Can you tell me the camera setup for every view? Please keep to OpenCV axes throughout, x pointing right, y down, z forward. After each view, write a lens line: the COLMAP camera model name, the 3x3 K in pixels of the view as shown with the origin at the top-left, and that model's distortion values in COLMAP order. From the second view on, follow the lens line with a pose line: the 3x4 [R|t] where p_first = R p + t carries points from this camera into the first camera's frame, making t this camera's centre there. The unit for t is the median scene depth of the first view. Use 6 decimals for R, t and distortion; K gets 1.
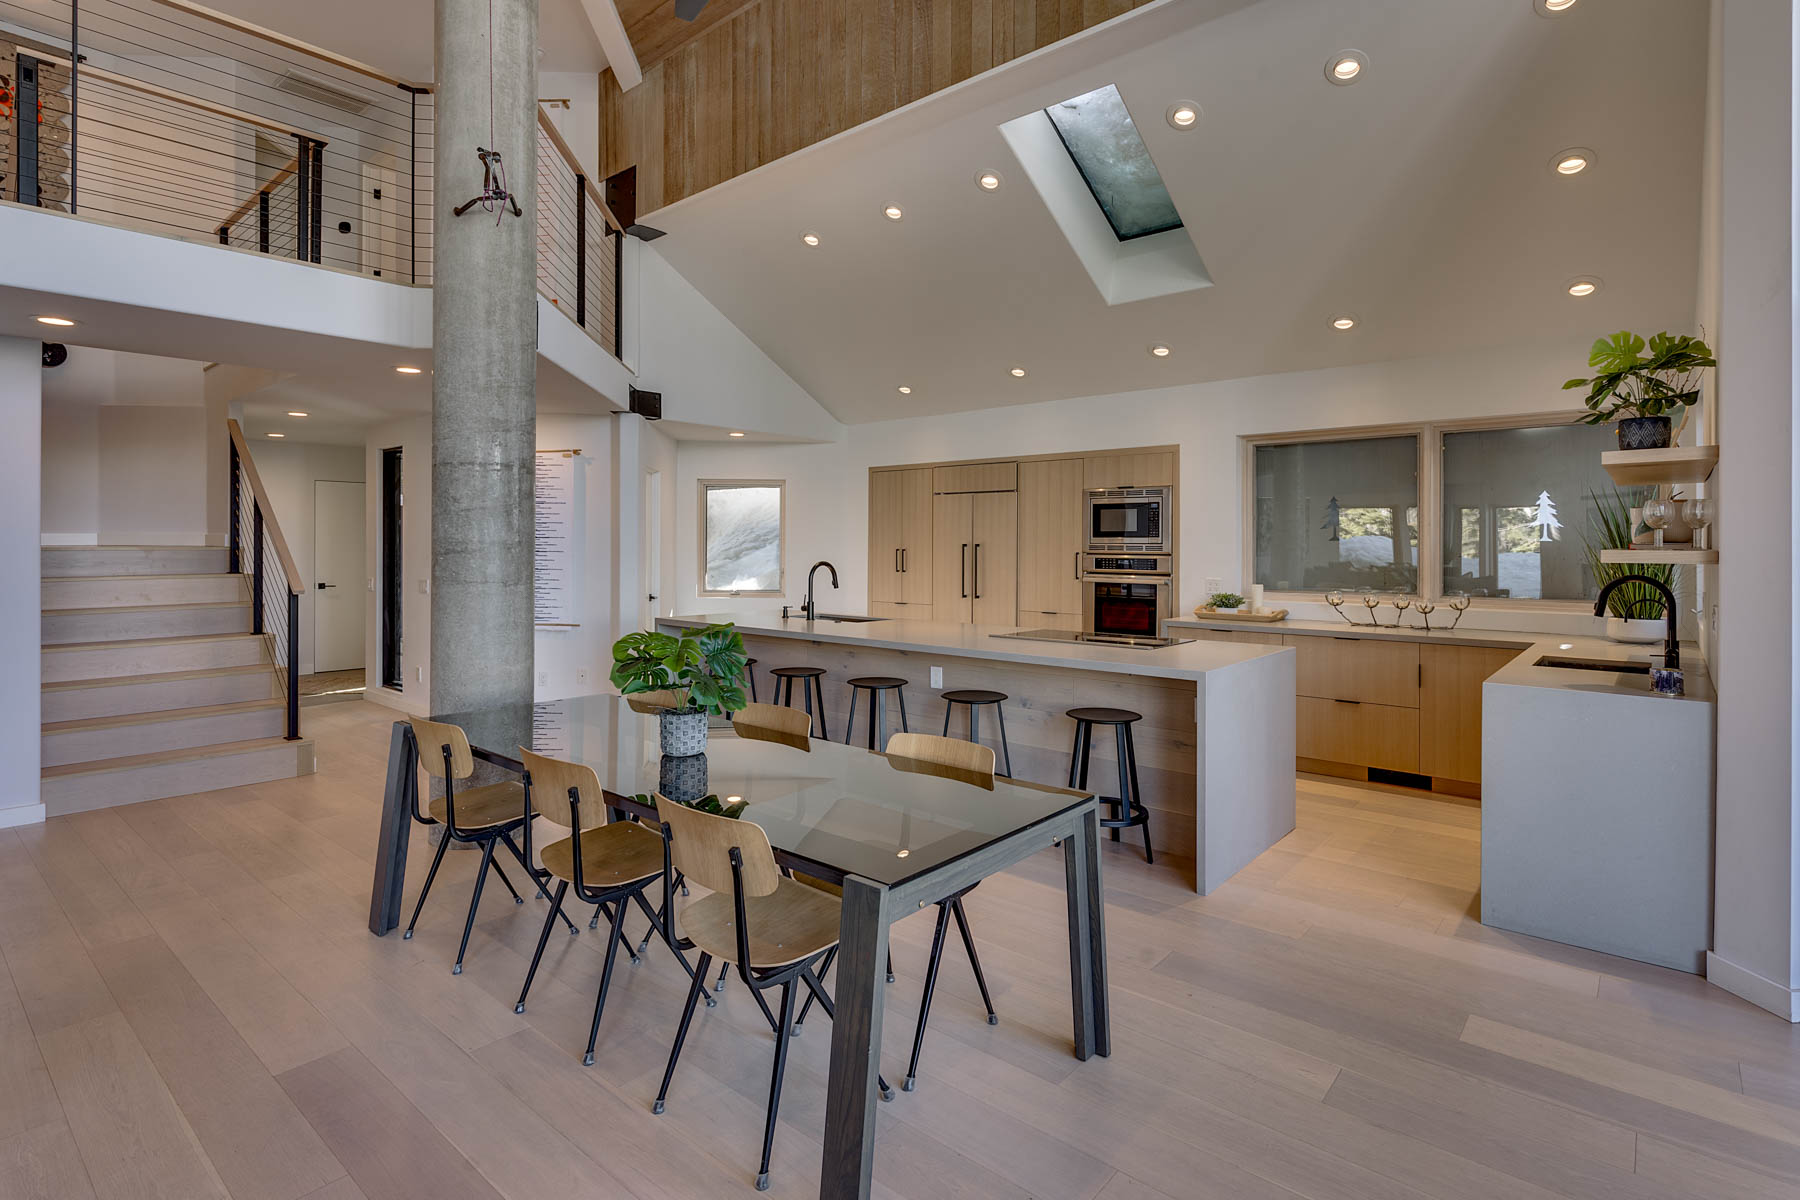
lens RADIAL K [[911.5, 0, 895.1], [0, 911.5, 549.8], [0, 0, 1]] dist [-0.000960, -0.000029]
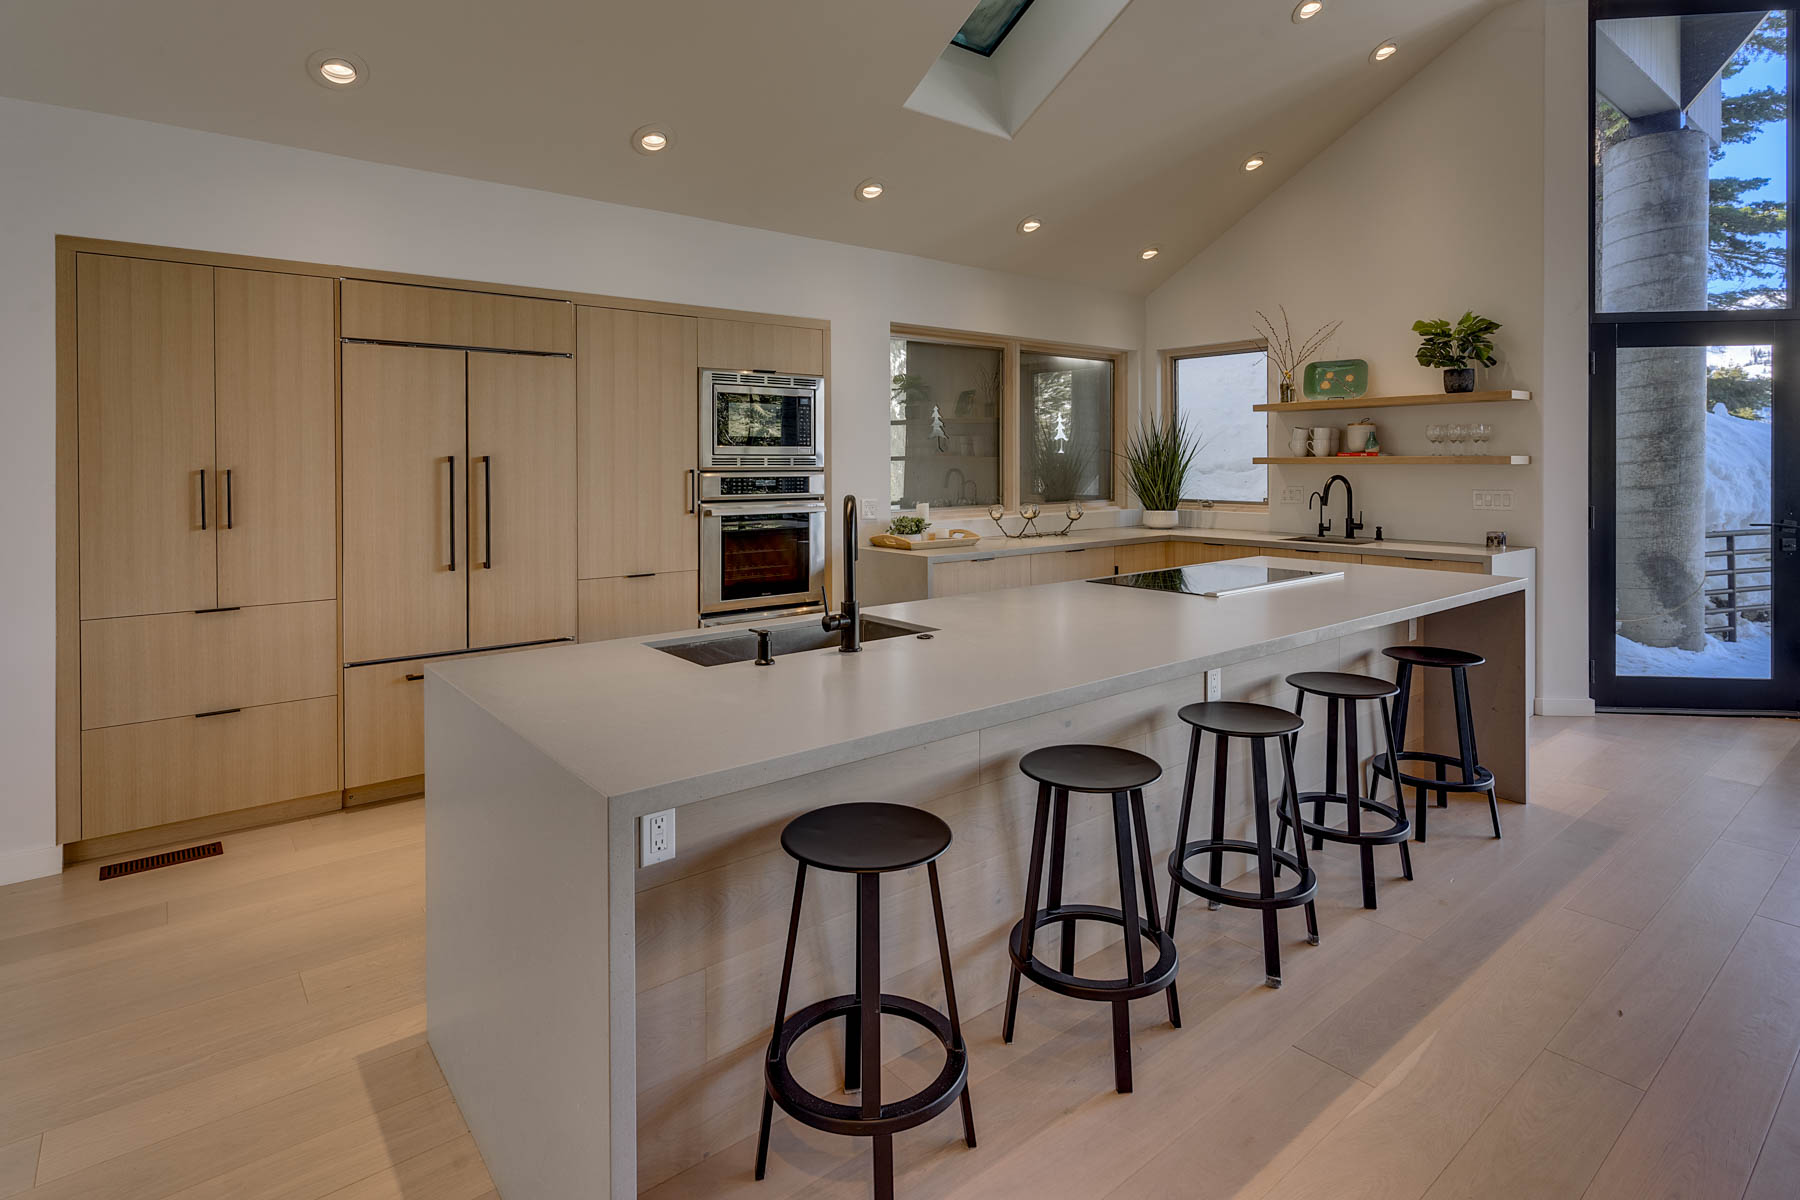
lens RADIAL K [[911.5, 0, 916.5], [0, 911.5, 446.5], [0, 0, 1]] dist [-0.000960, -0.000029]
pose [[0.161171, 0.010512, 0.986871, -0.436431], [0.012647, 0.999839, -0.012716, -0.003612], [-0.986846, 0.014531, 0.161012, 0.873289]]
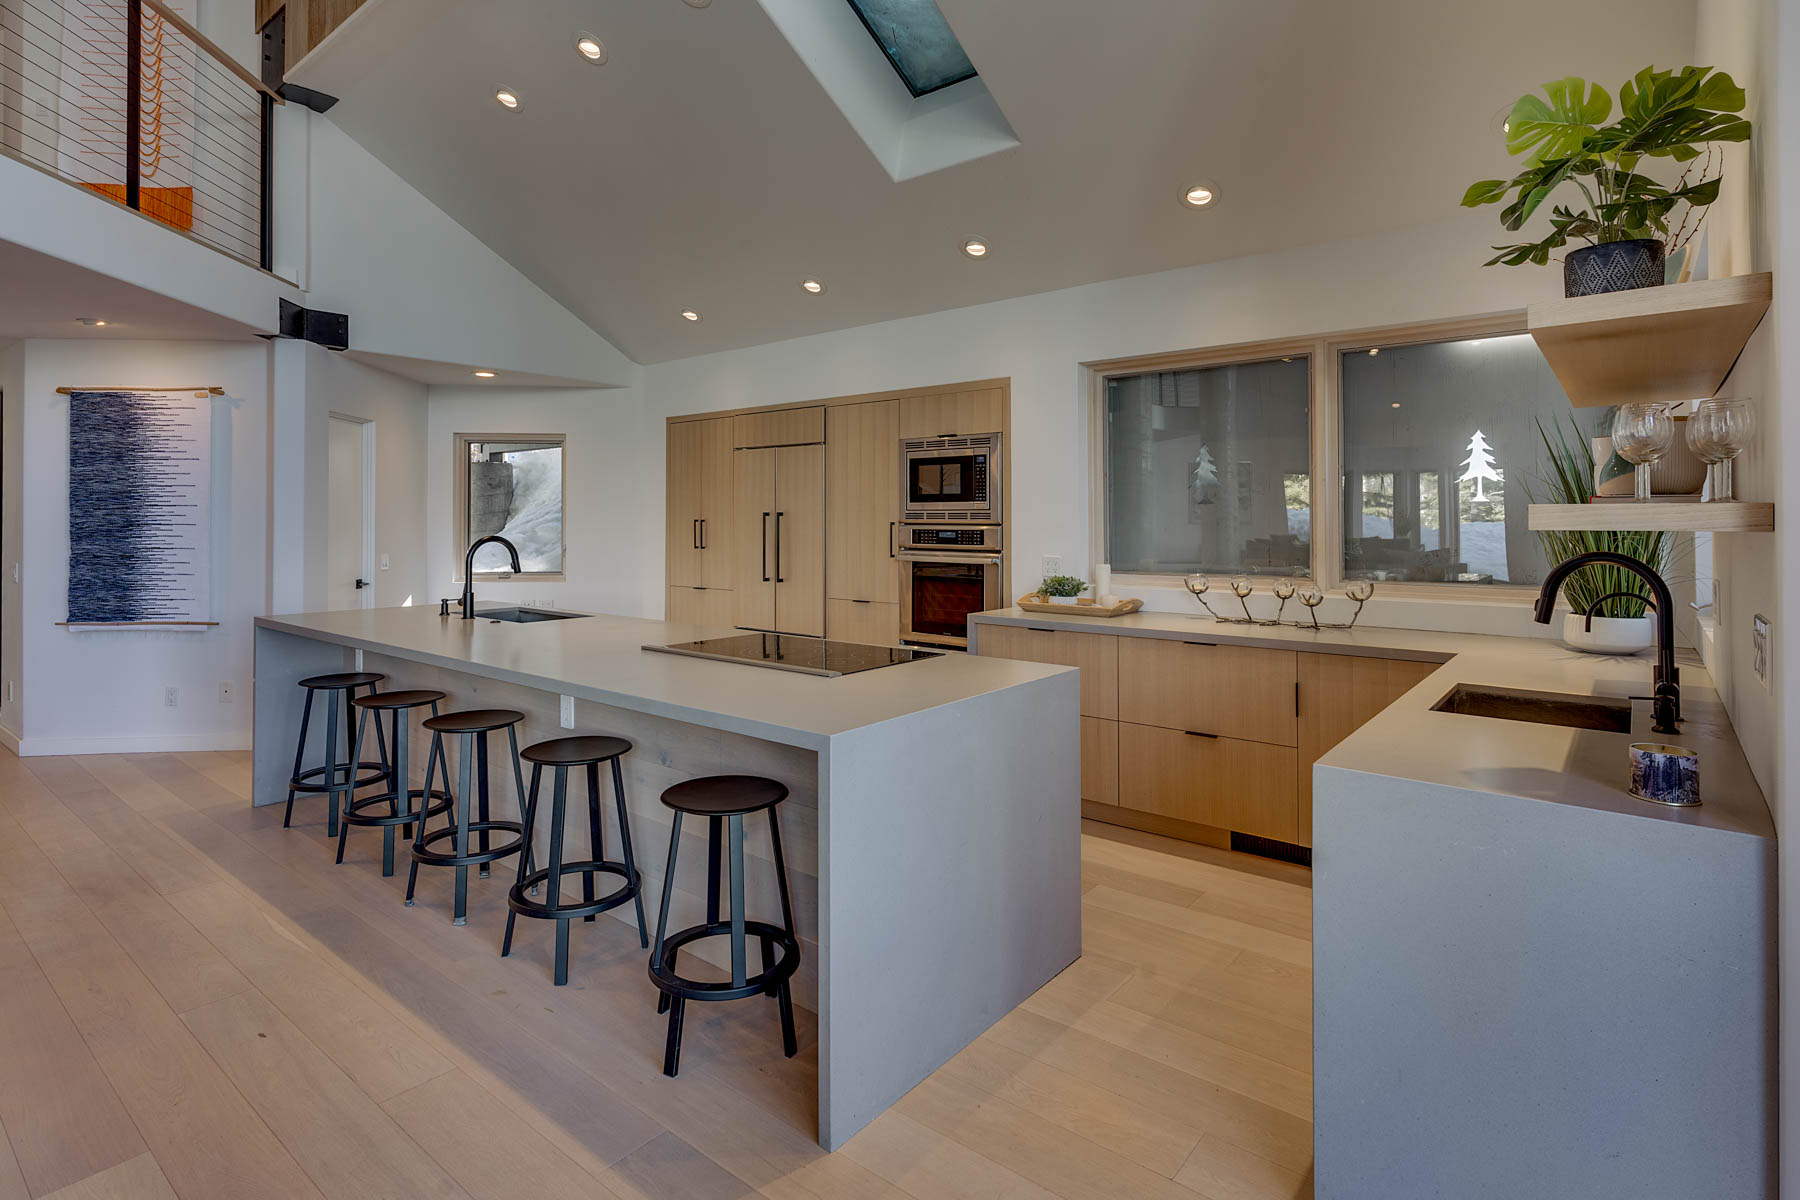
lens RADIAL K [[911.5, 0, 915.2], [0, 911.5, 514.8], [0, 0, 1]] dist [-0.000960, -0.000029]
pose [[0.999530, -0.004467, 0.030334, 0.226813], [0.004774, 0.999938, -0.010049, 0.004948], [-0.030287, 0.010189, 0.999489, 0.274490]]
